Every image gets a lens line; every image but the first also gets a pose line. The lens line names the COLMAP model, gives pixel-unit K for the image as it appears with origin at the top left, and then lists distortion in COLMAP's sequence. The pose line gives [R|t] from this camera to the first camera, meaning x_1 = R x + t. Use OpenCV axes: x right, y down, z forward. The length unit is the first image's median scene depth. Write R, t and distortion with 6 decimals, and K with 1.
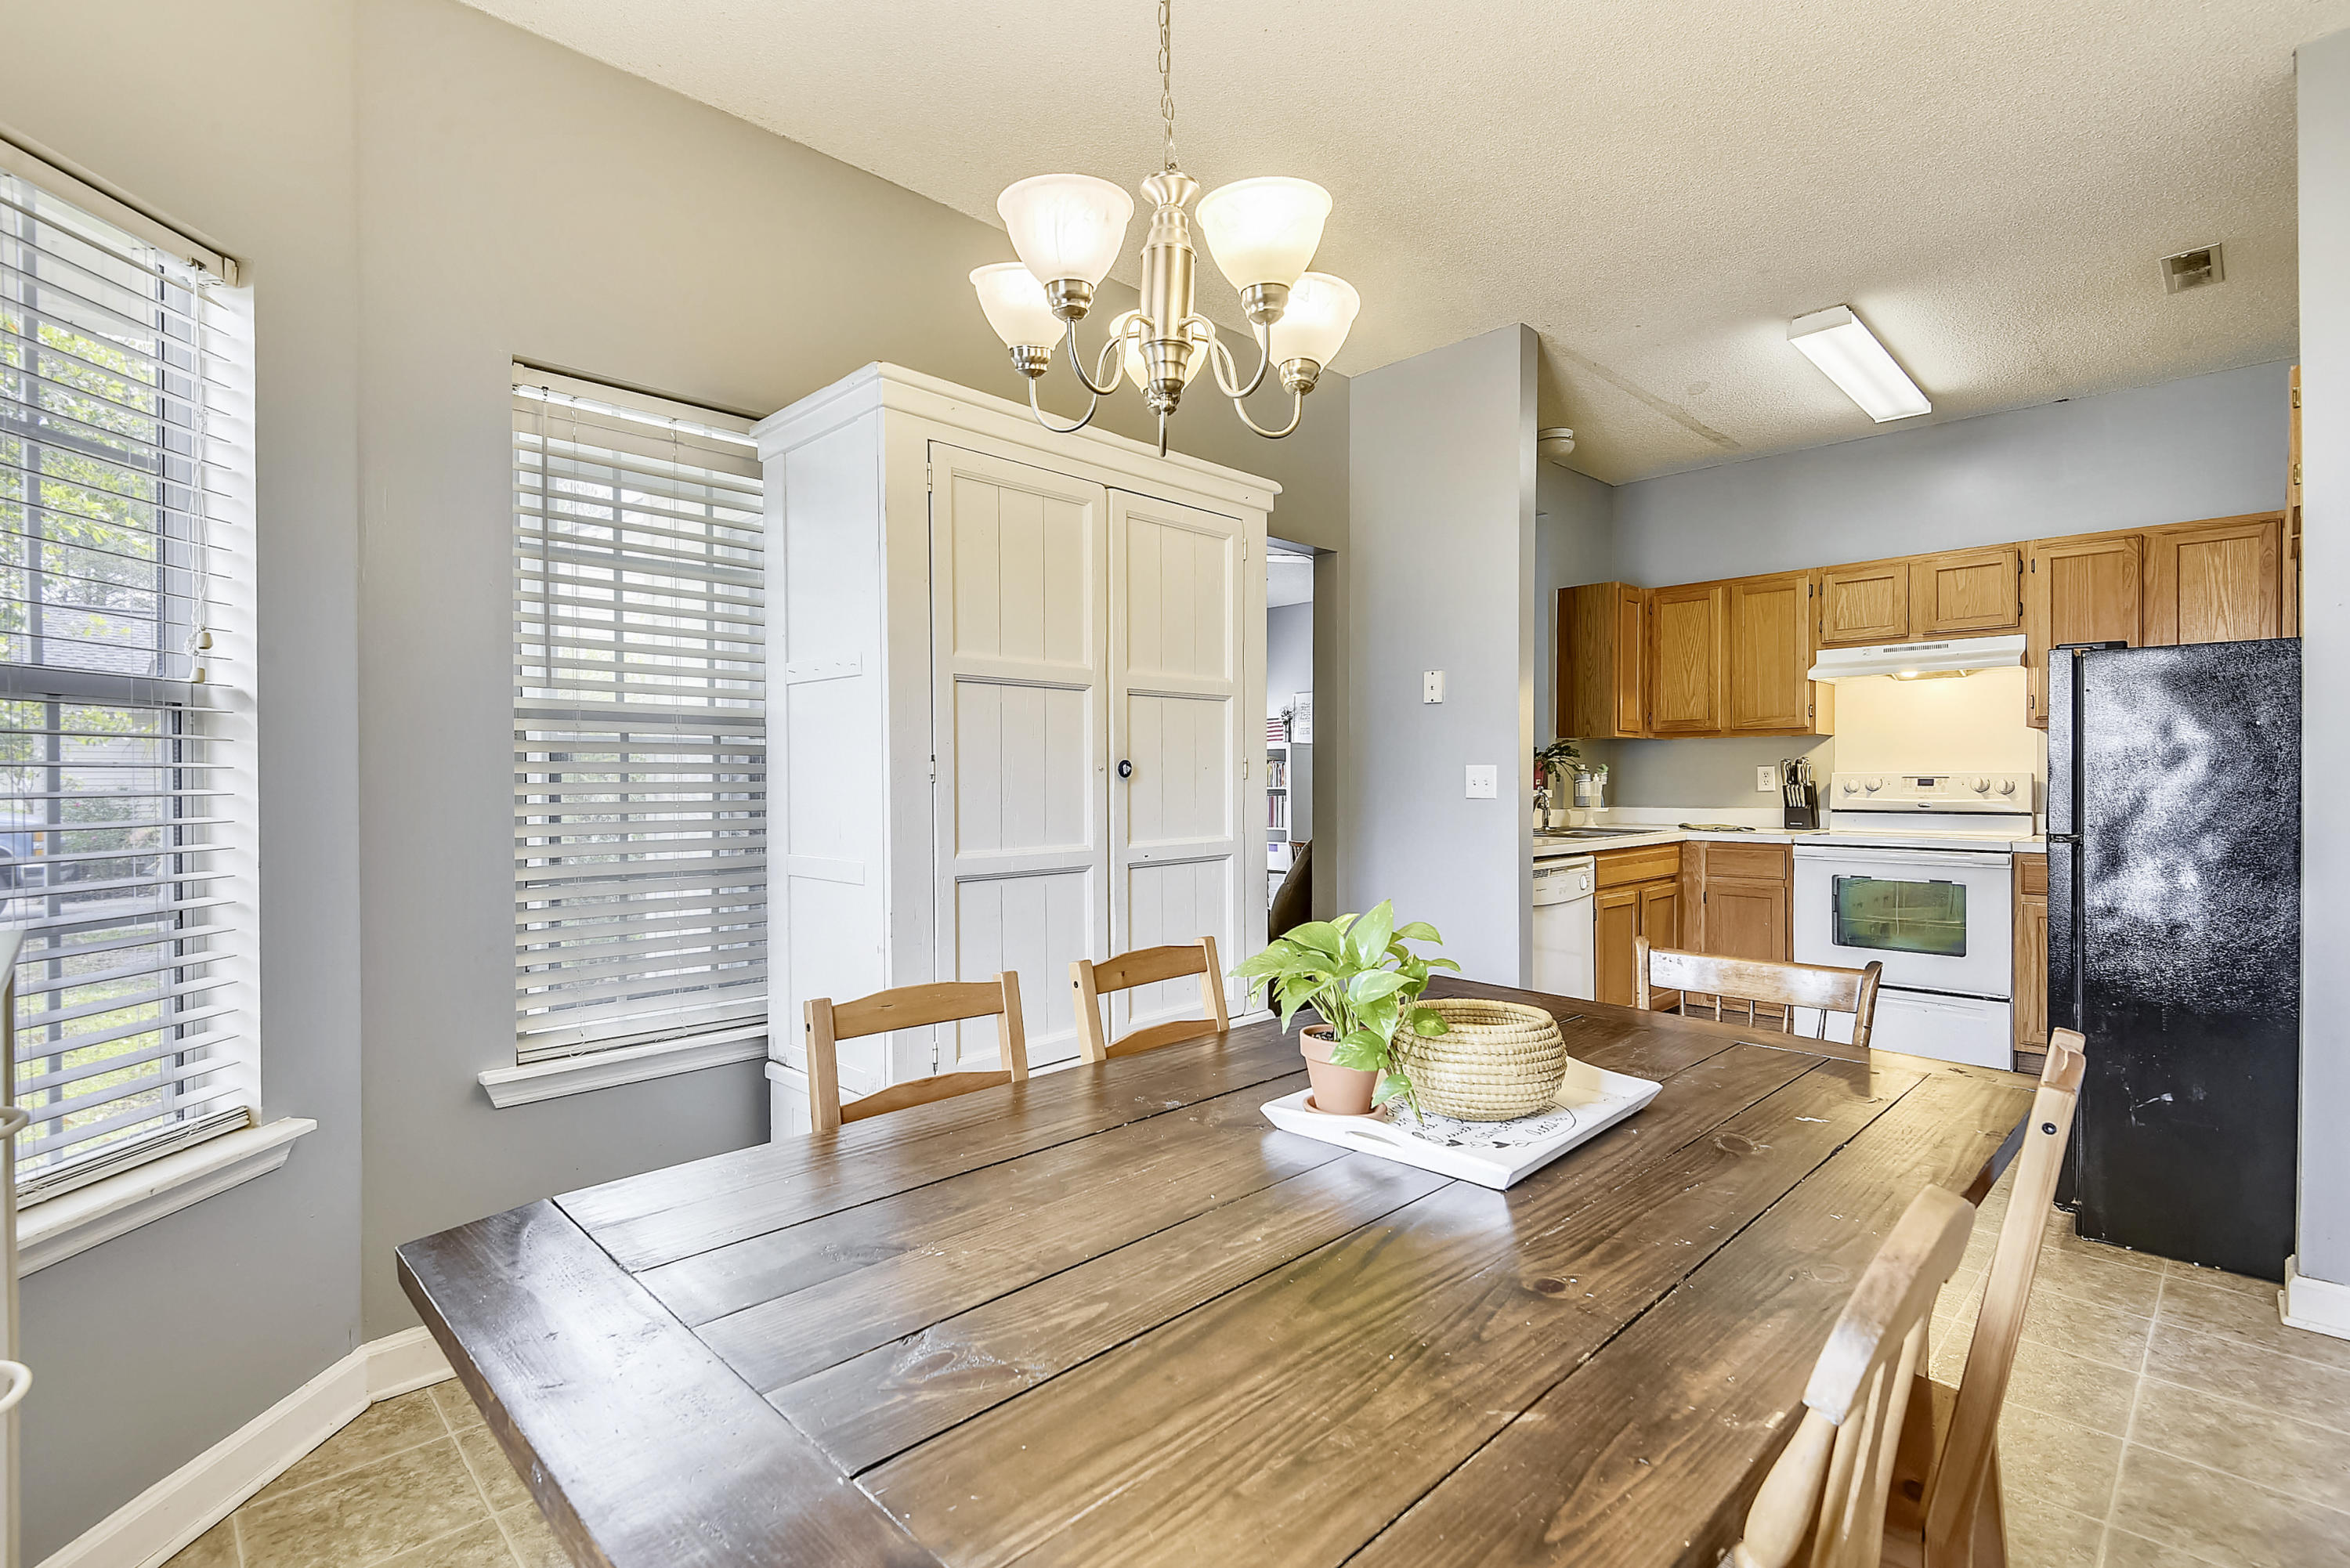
lens RADIAL K [[1076.2, 0, 1163.6], [0, 1076.2, 779.5], [0, 0, 1]] dist [0.012432, -0.014030]
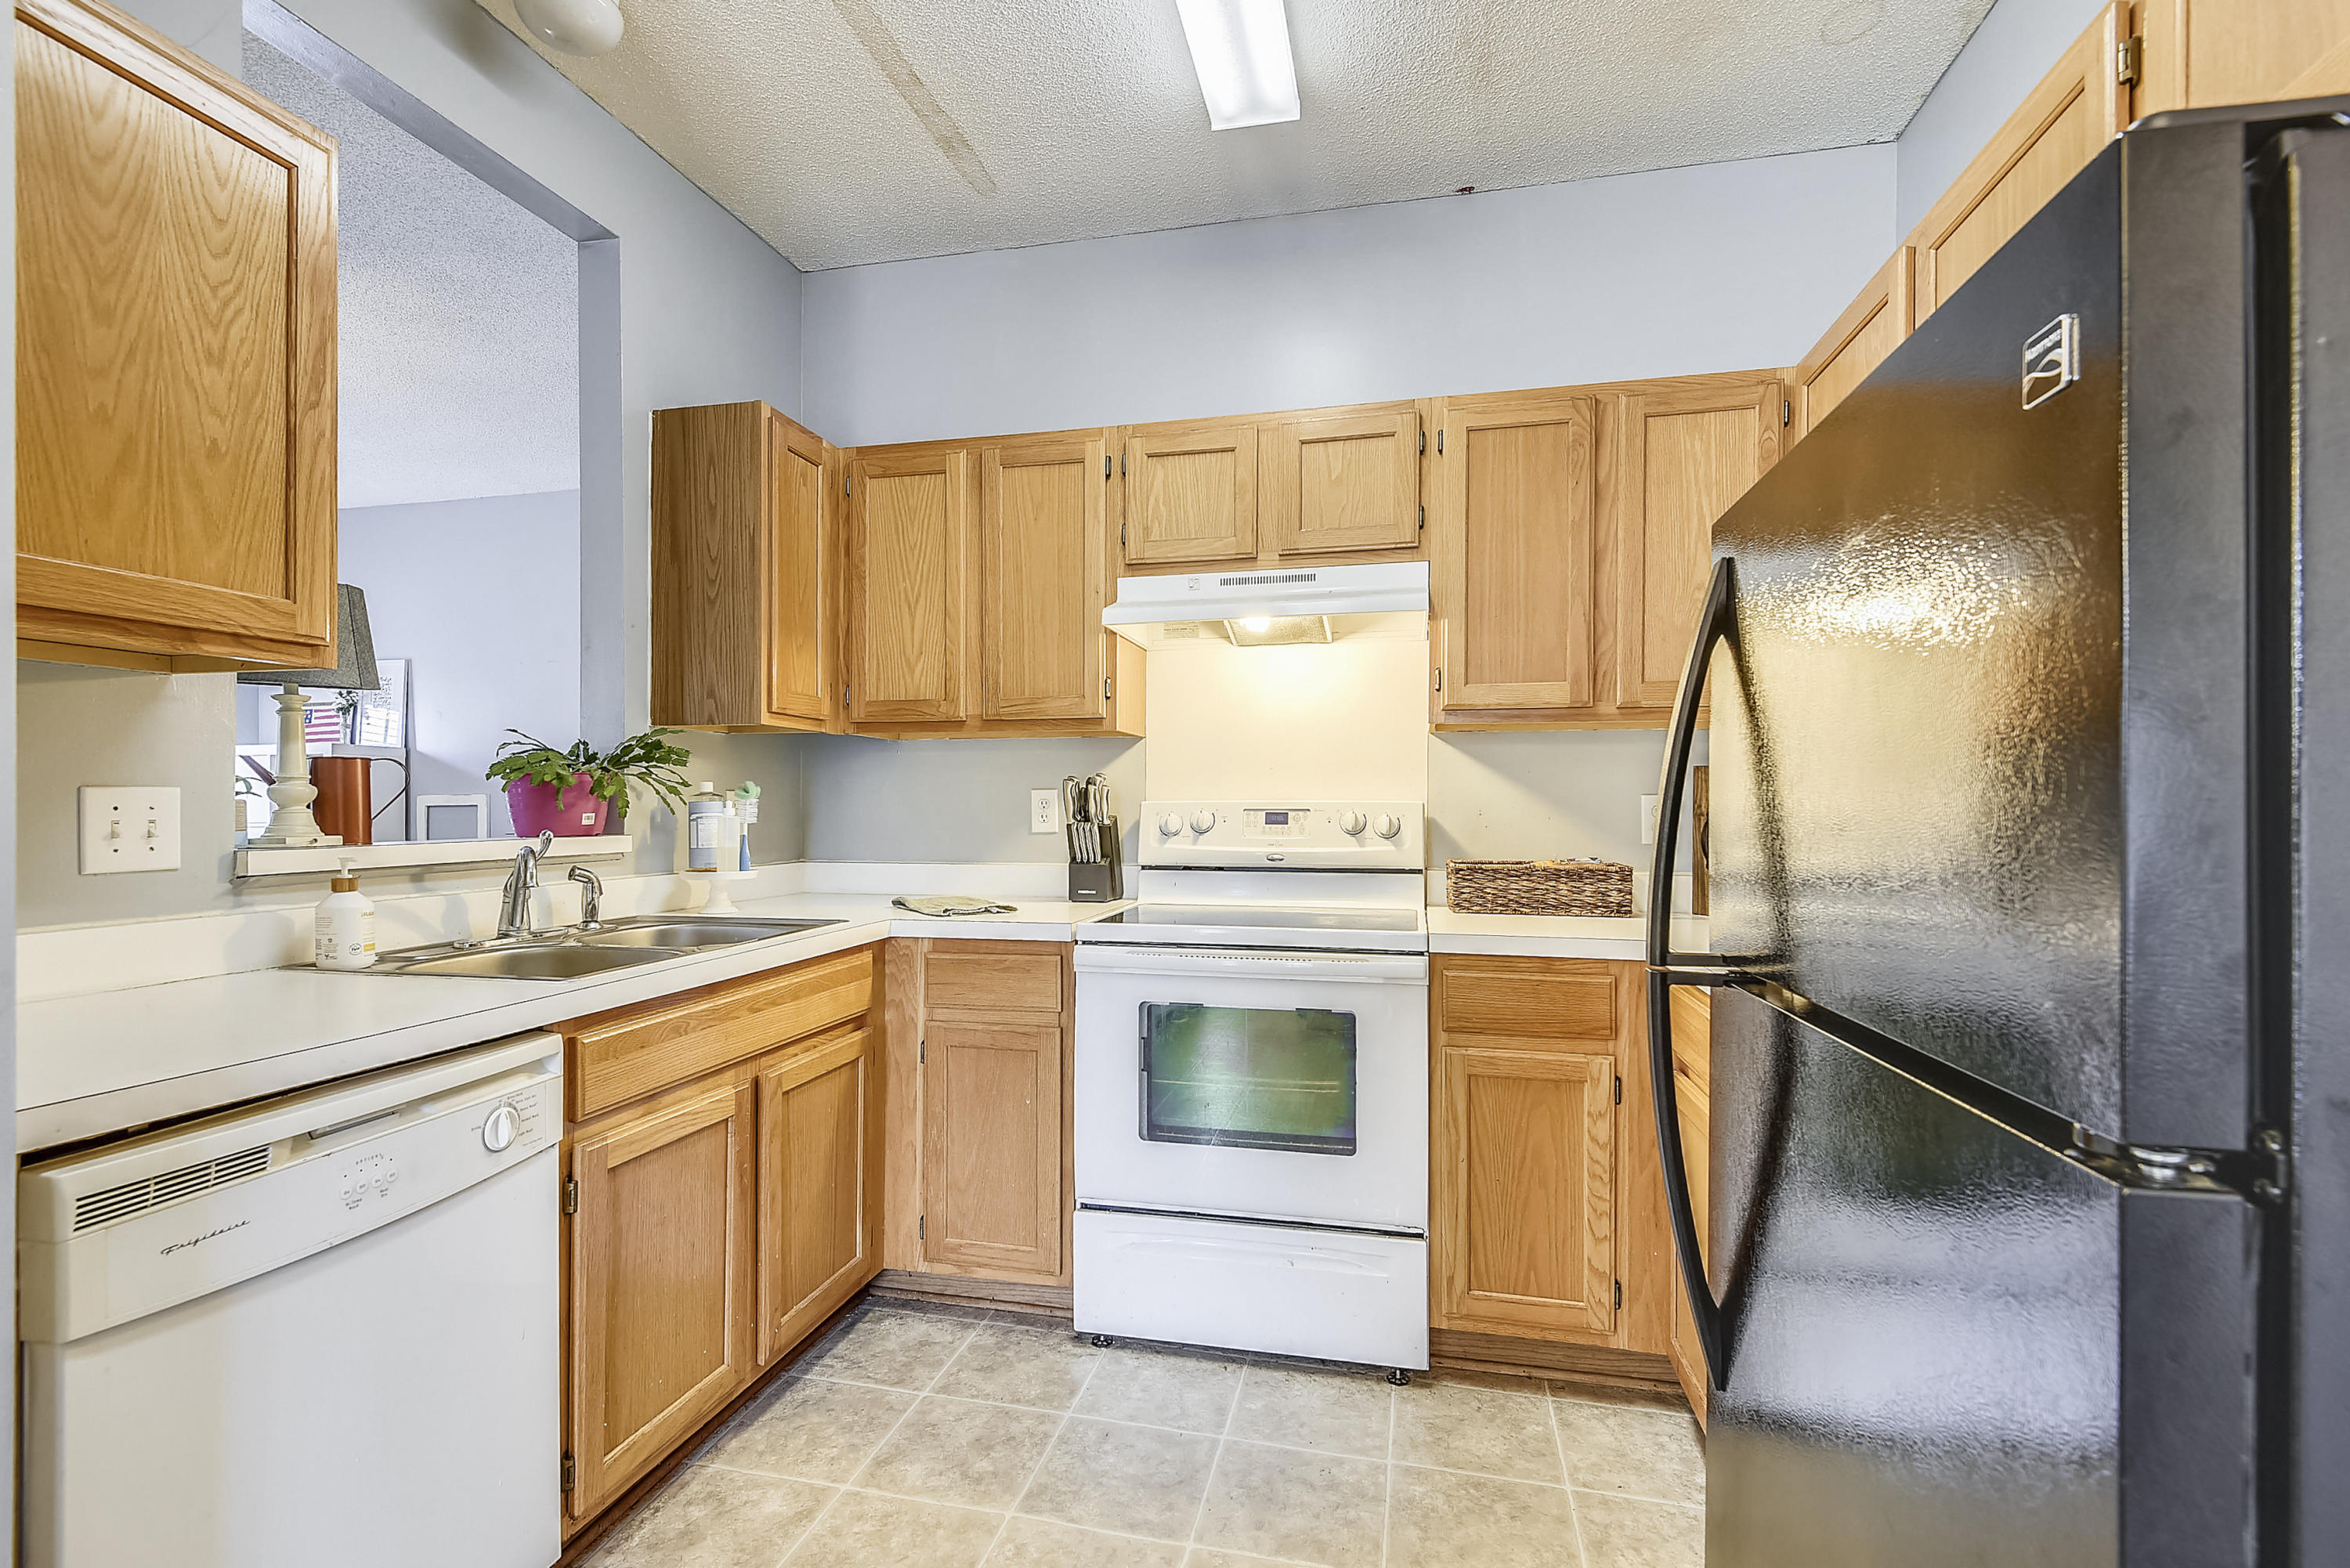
lens RADIAL K [[1076.2, 0, 1155.2], [0, 1076.2, 810.1], [0, 0, 1]] dist [0.012432, -0.014030]
pose [[0.845959, -0.001246, 0.533247, 0.329492], [-0.001692, 0.999986, 0.005019, -0.004627], [-0.533246, -0.005148, 0.845945, 0.526151]]
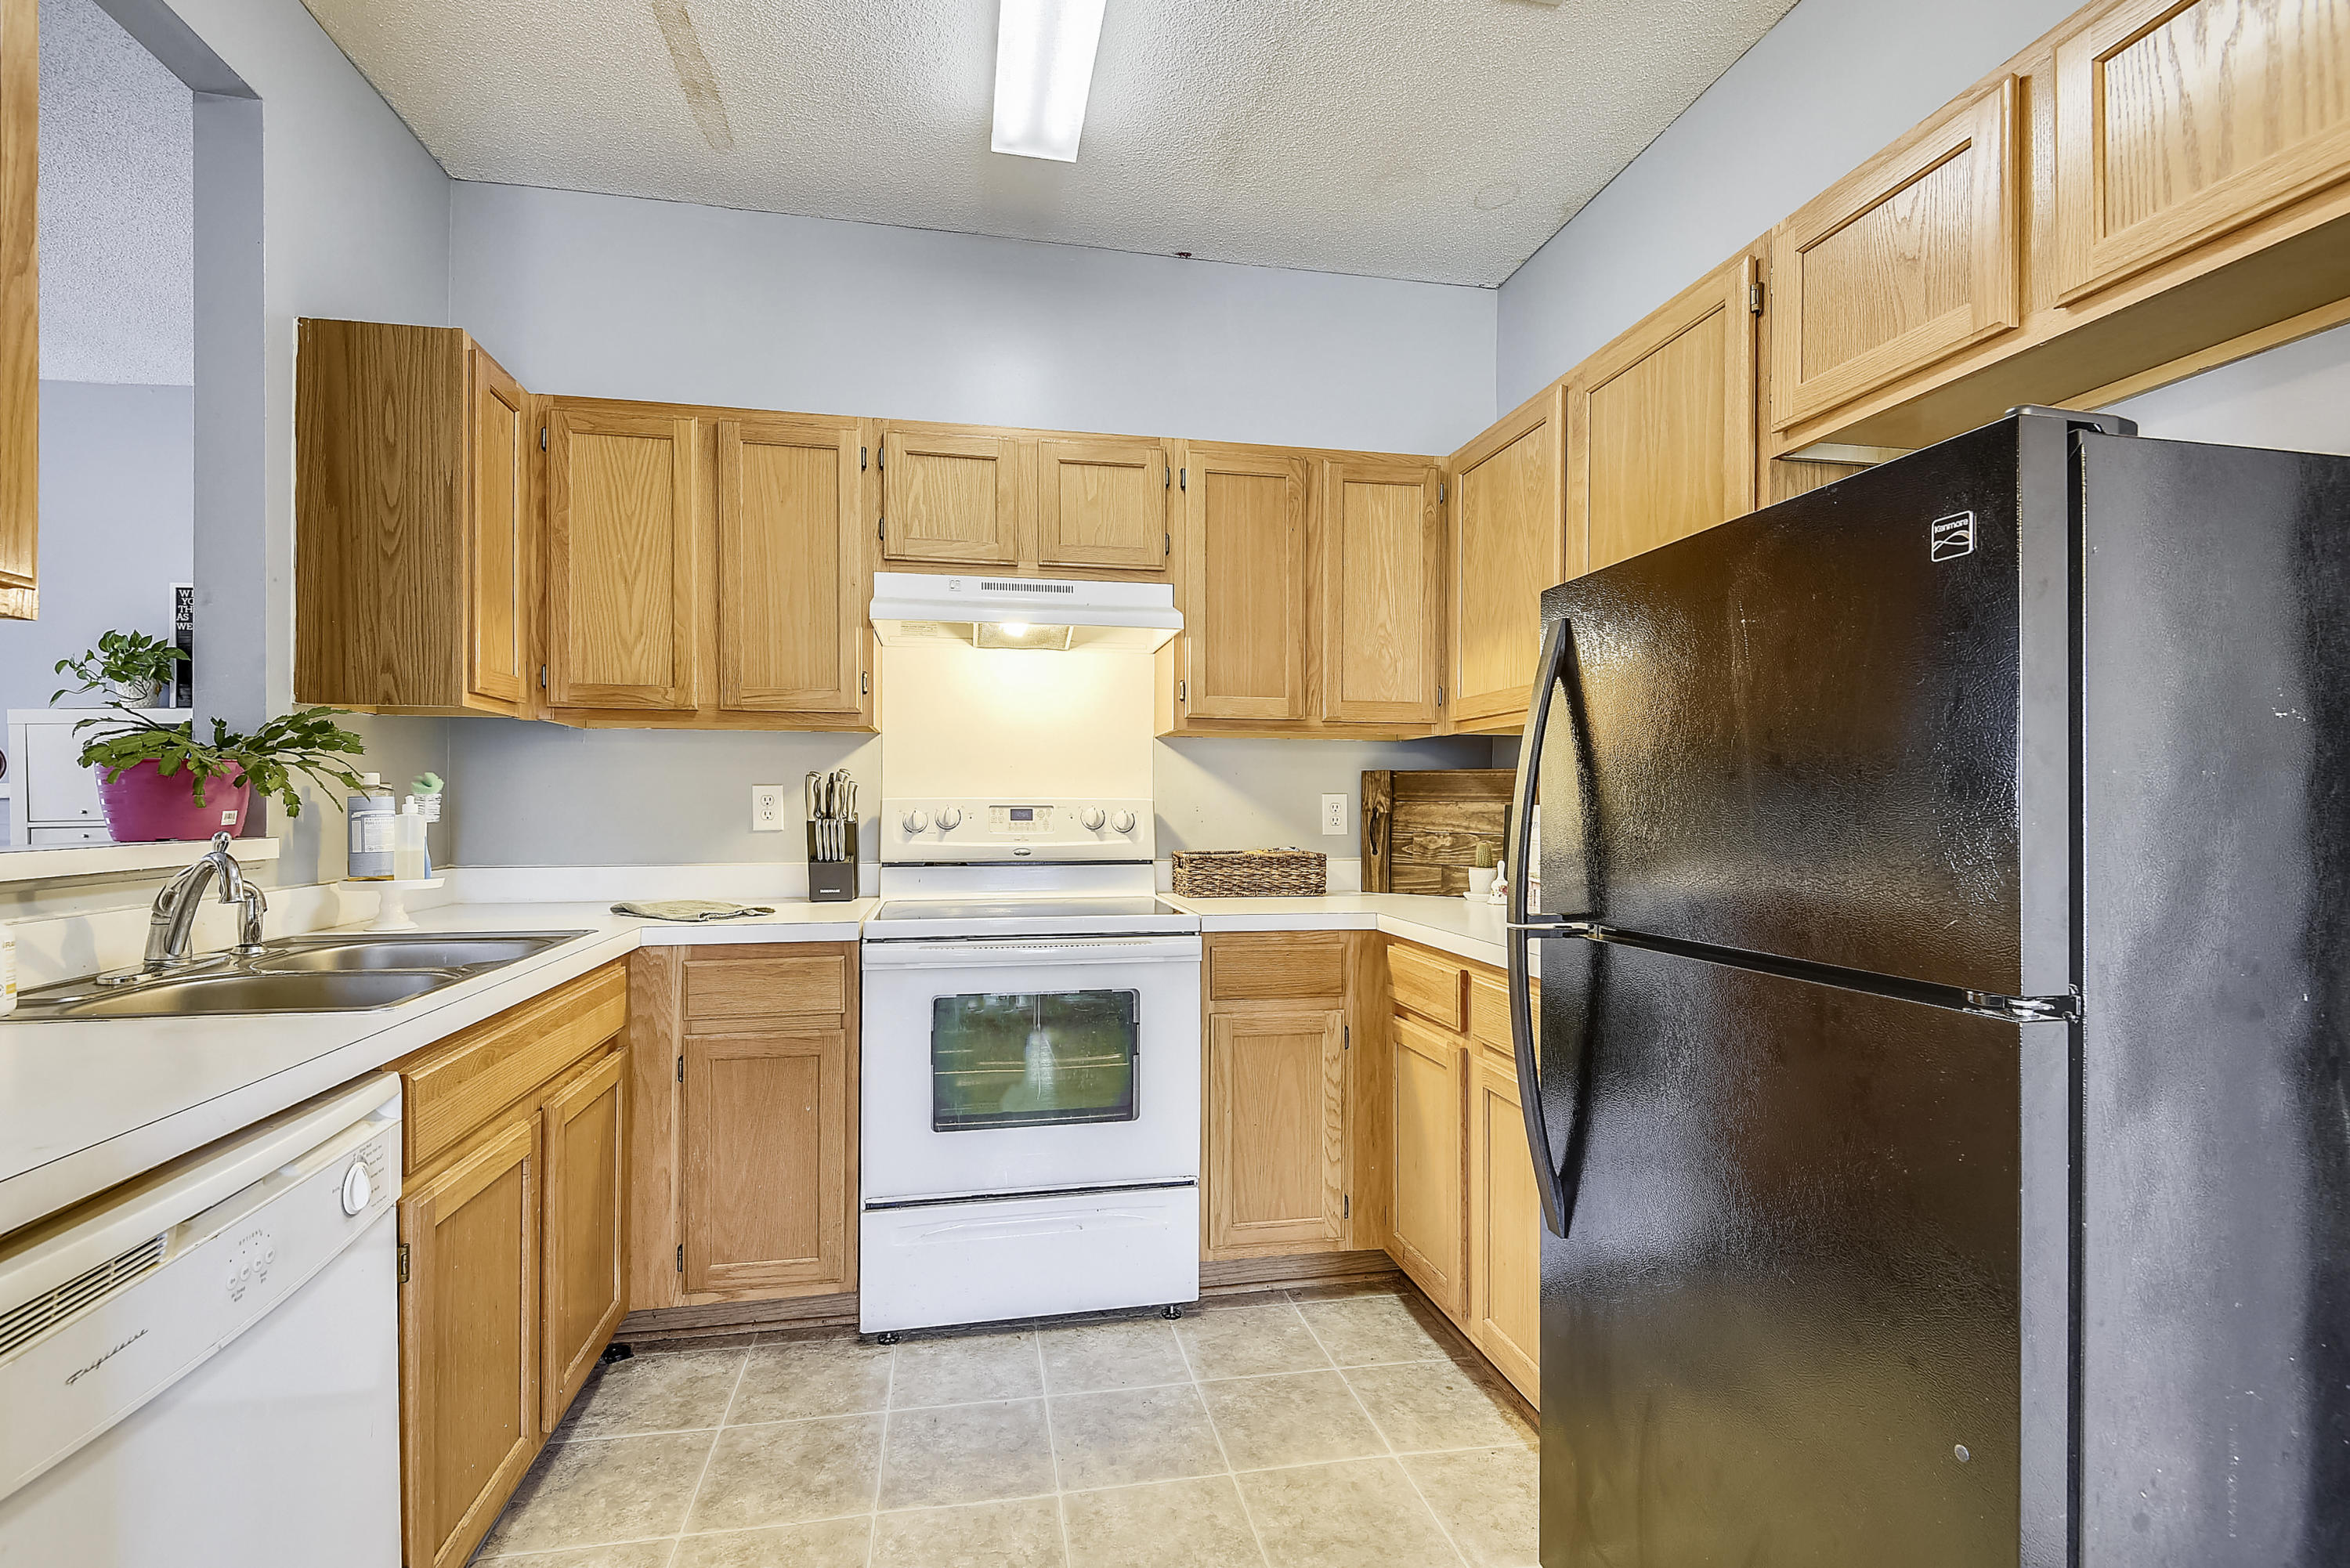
lens RADIAL K [[1076.2, 0, 1164.9], [0, 1076.2, 806.1], [0, 0, 1]] dist [0.012432, -0.014030]
pose [[0.548100, -0.001444, 0.836411, 0.232618], [-0.004322, 0.999980, 0.004558, -0.005210], [-0.836401, -0.006113, 0.548083, 0.579539]]
